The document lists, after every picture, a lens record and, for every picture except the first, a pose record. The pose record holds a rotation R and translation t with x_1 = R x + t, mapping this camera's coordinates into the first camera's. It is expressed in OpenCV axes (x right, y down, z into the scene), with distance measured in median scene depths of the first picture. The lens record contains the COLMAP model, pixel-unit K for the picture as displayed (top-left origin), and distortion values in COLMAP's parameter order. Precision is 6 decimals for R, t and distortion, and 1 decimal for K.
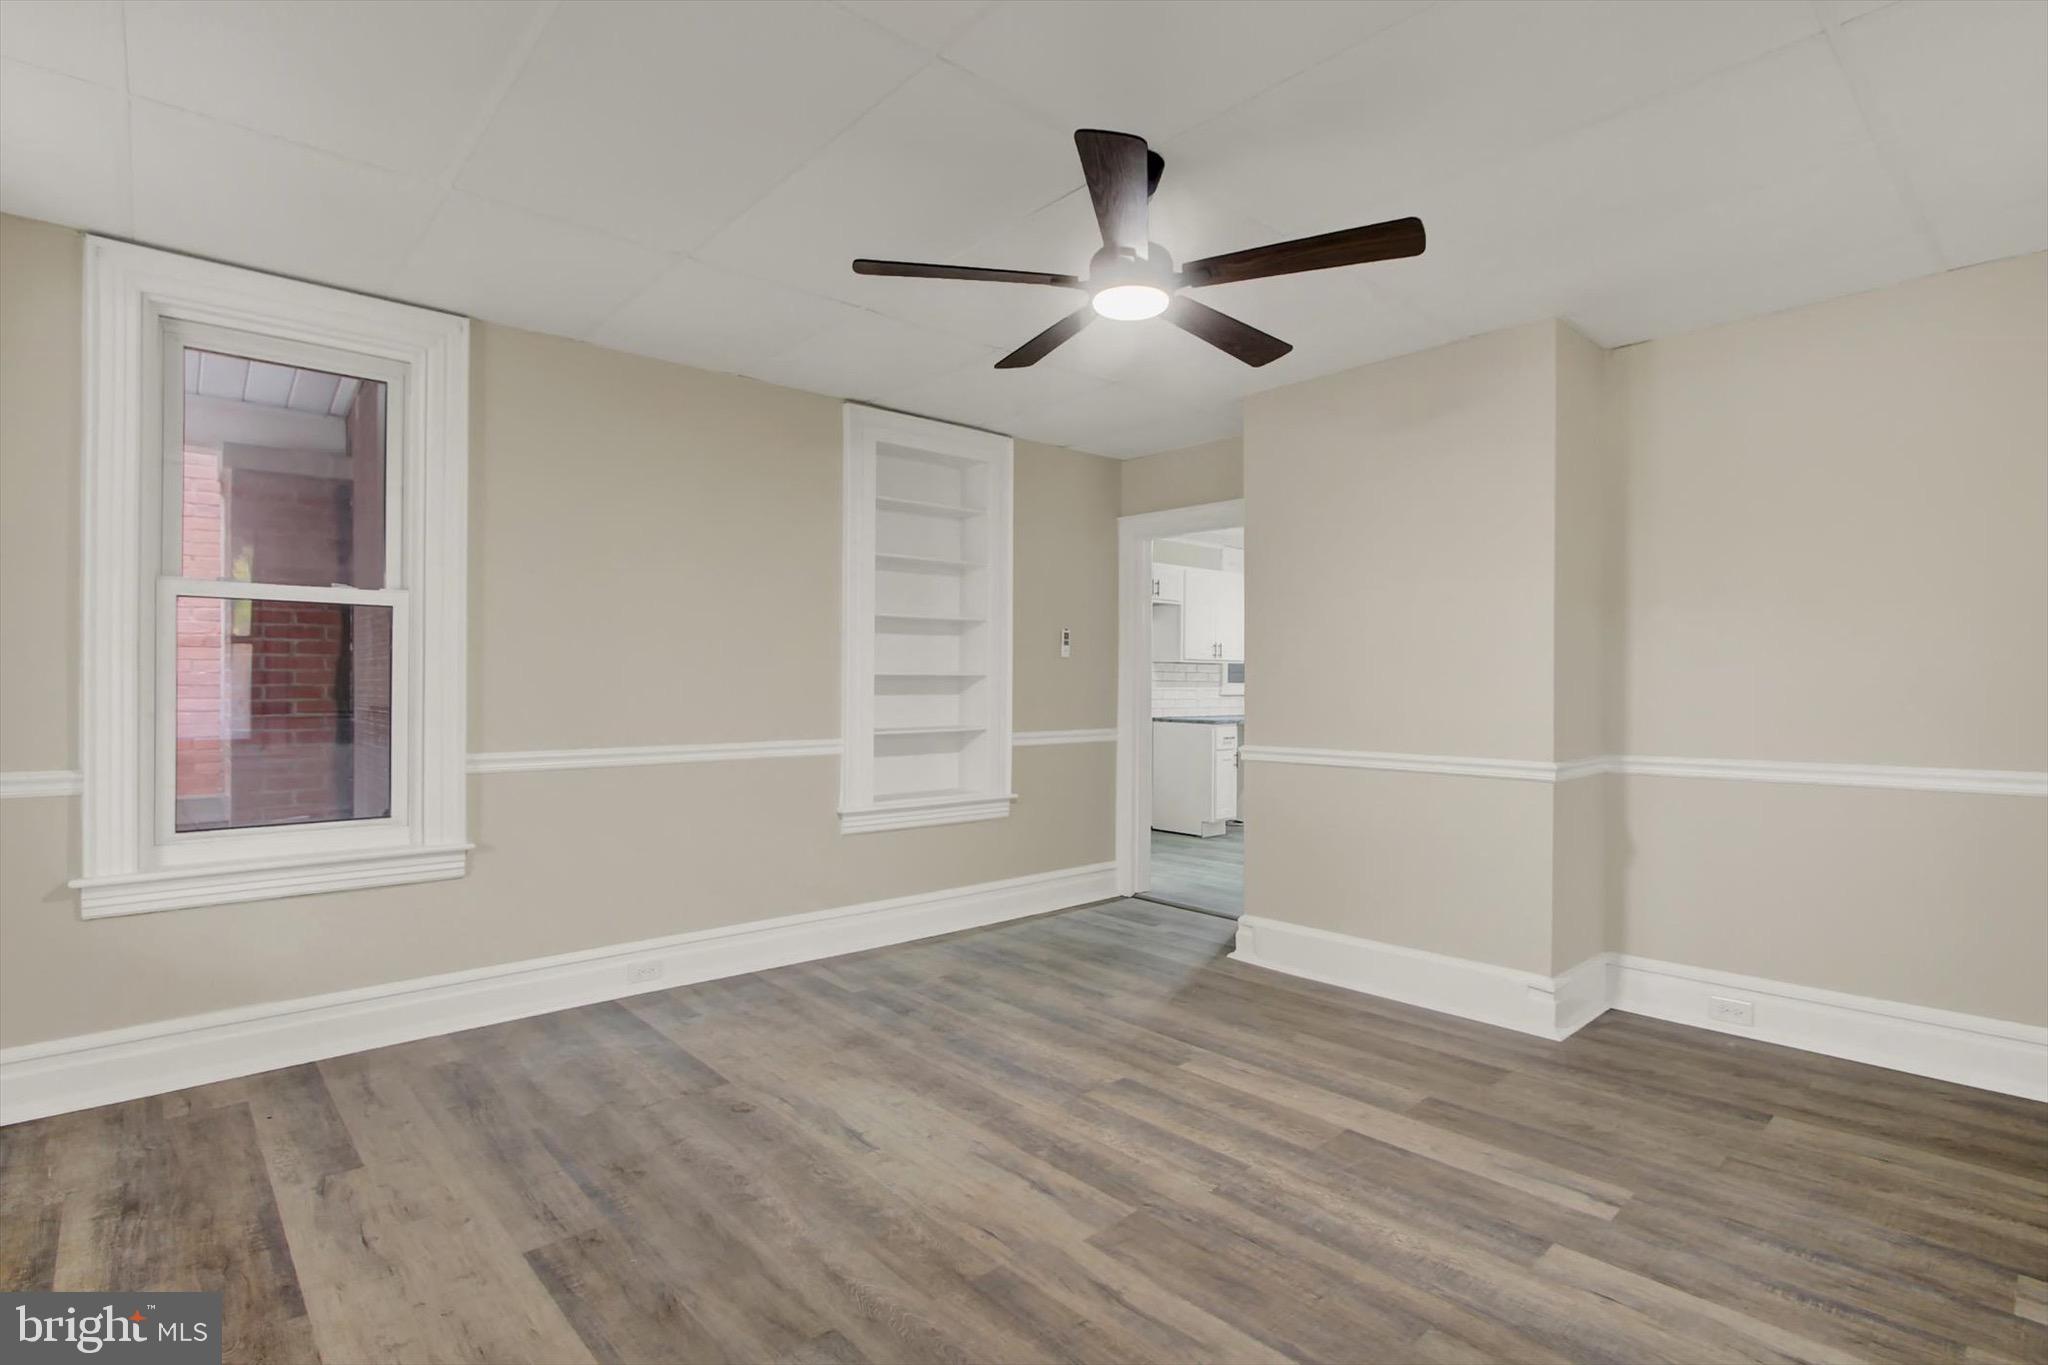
lens RADIAL K [[1011.5, 0, 1022.4], [0, 1011.5, 677.0], [0, 0, 1]] dist [-0.003525, 0.002522]
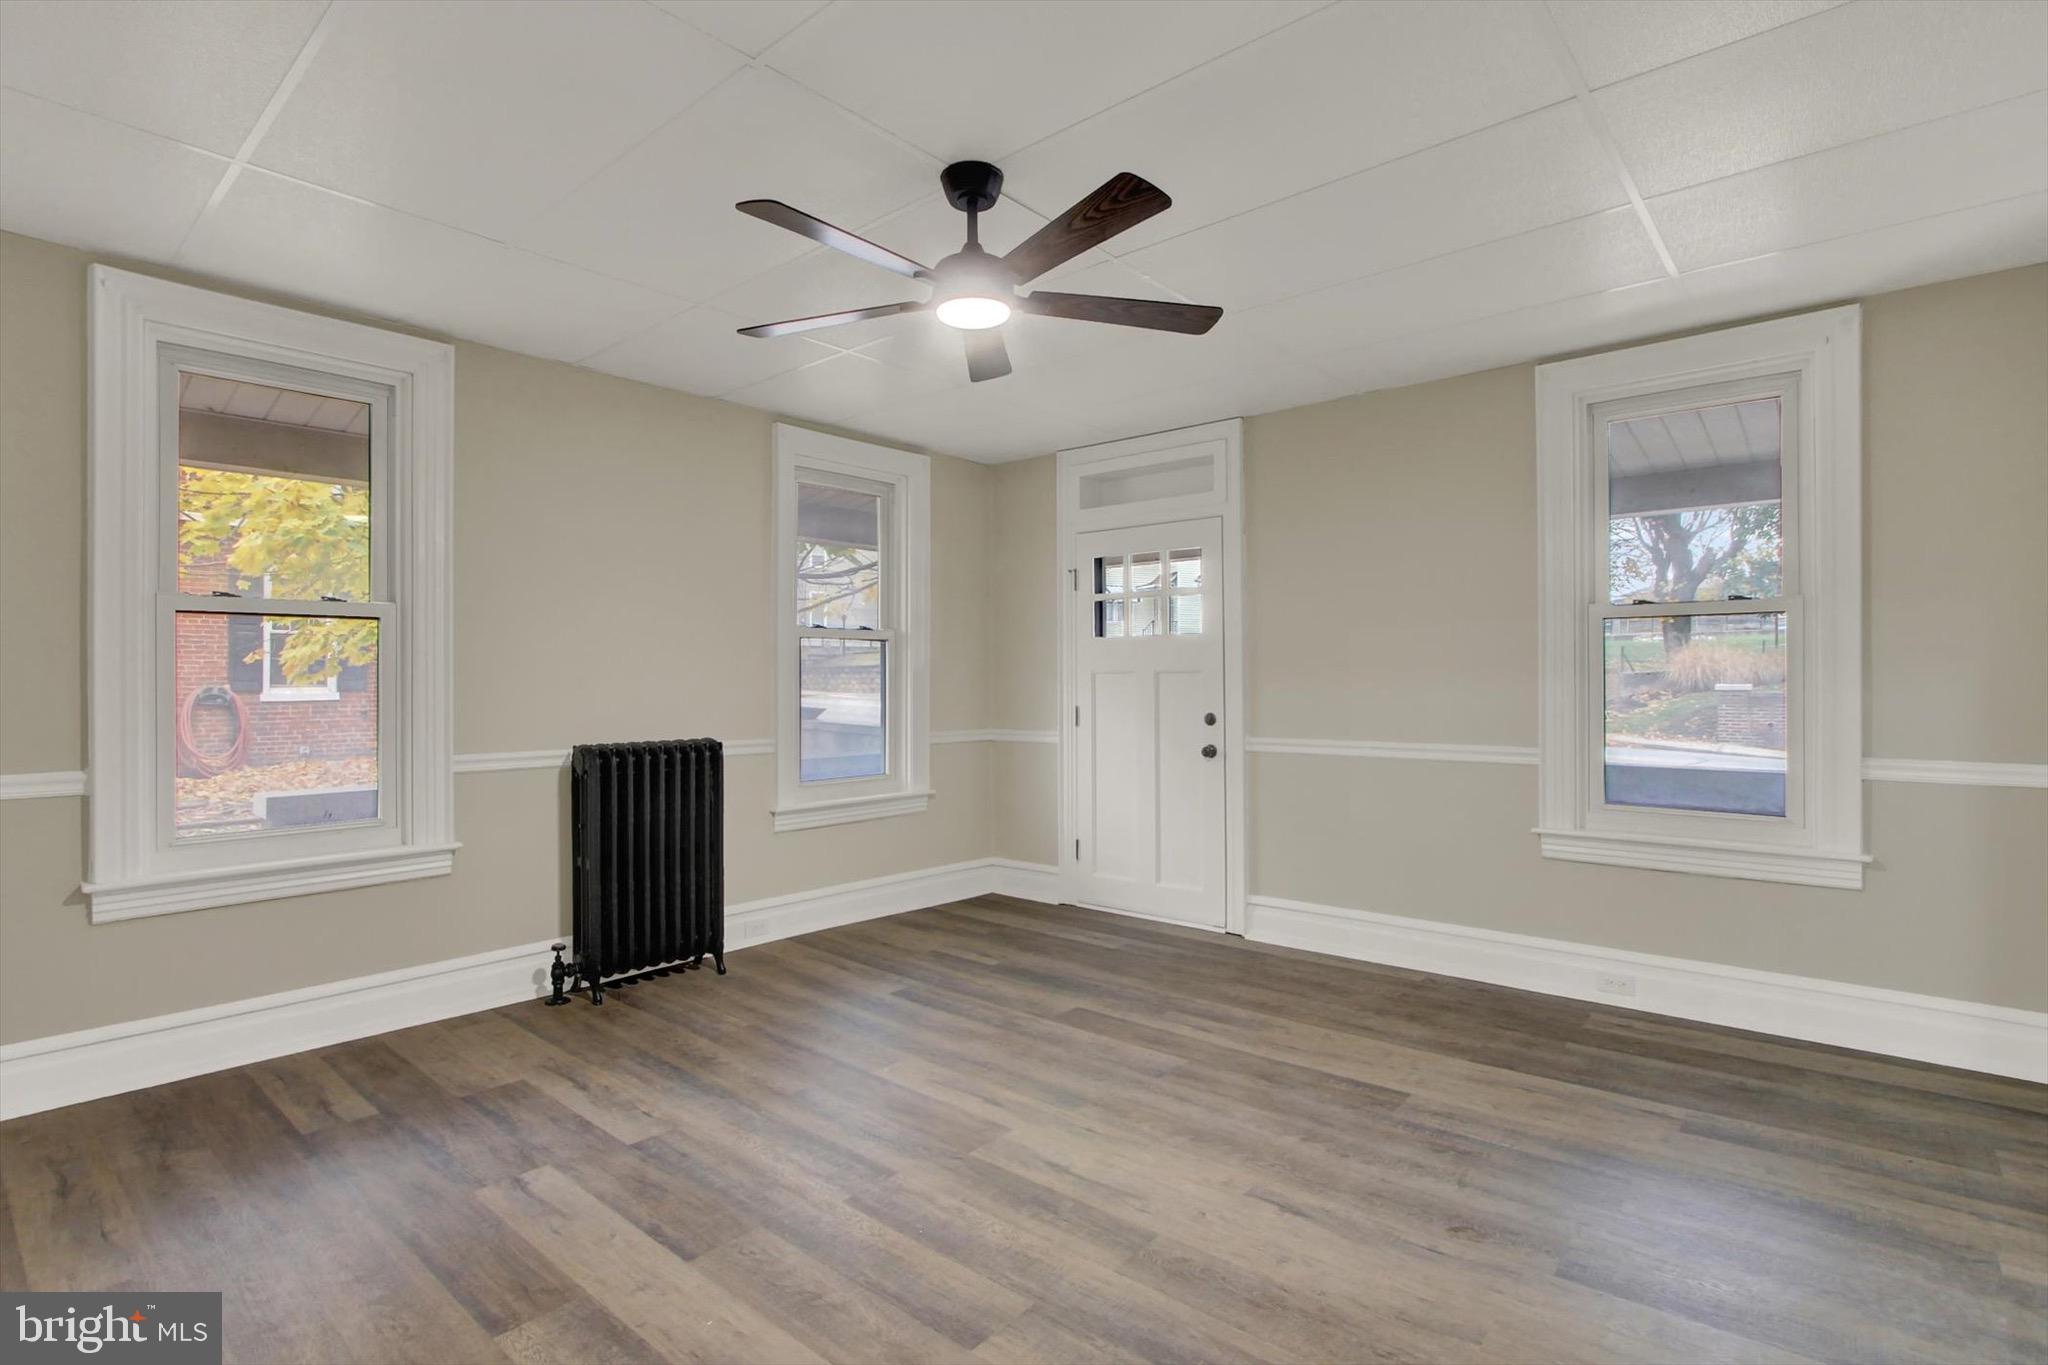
lens RADIAL K [[1011.5, 0, 1025.2], [0, 1011.5, 682.4], [0, 0, 1]] dist [-0.003525, 0.002522]
pose [[-0.991952, -0.000661, -0.126612, 0.185890], [-0.000050, 0.999988, -0.004827, 0.008839], [0.126614, -0.004782, -0.991941, 2.042189]]
